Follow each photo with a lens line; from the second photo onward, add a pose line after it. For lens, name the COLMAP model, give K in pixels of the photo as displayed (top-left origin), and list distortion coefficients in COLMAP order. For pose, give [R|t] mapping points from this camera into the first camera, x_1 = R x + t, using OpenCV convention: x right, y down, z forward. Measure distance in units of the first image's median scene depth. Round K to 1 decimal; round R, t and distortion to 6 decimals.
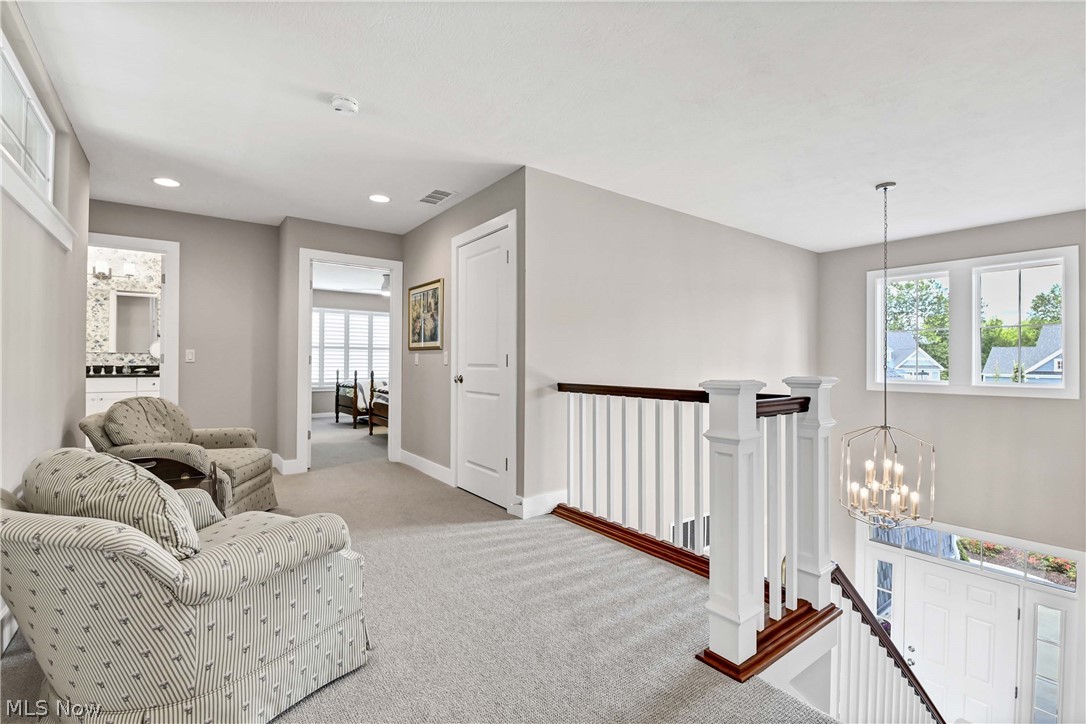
lens RADIAL K [[484.3, 0, 543.1], [0, 484.3, 363.3], [0, 0, 1]] dist [-0.000032, 0.000037]
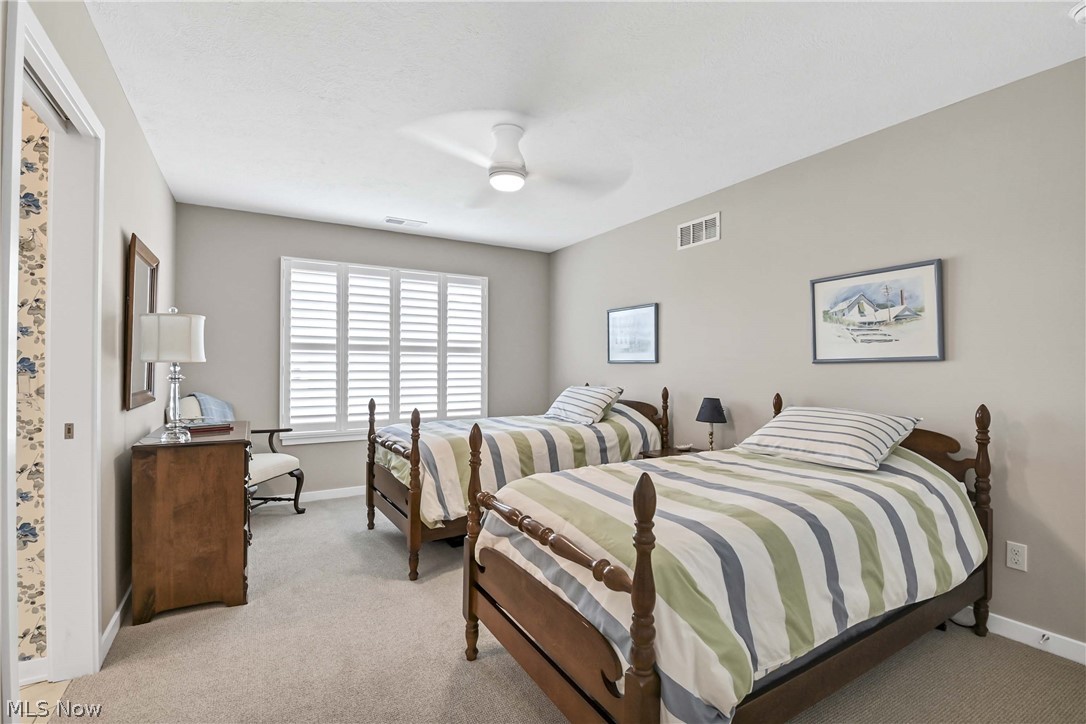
lens RADIAL K [[484.3, 0, 544.9], [0, 484.3, 364.3], [0, 0, 1]] dist [-0.000032, 0.000037]
pose [[0.995379, -0.003677, -0.095955, -0.218623], [0.003207, 0.999982, -0.005049, -0.013390], [0.095972, 0.004718, 0.995373, 0.554597]]
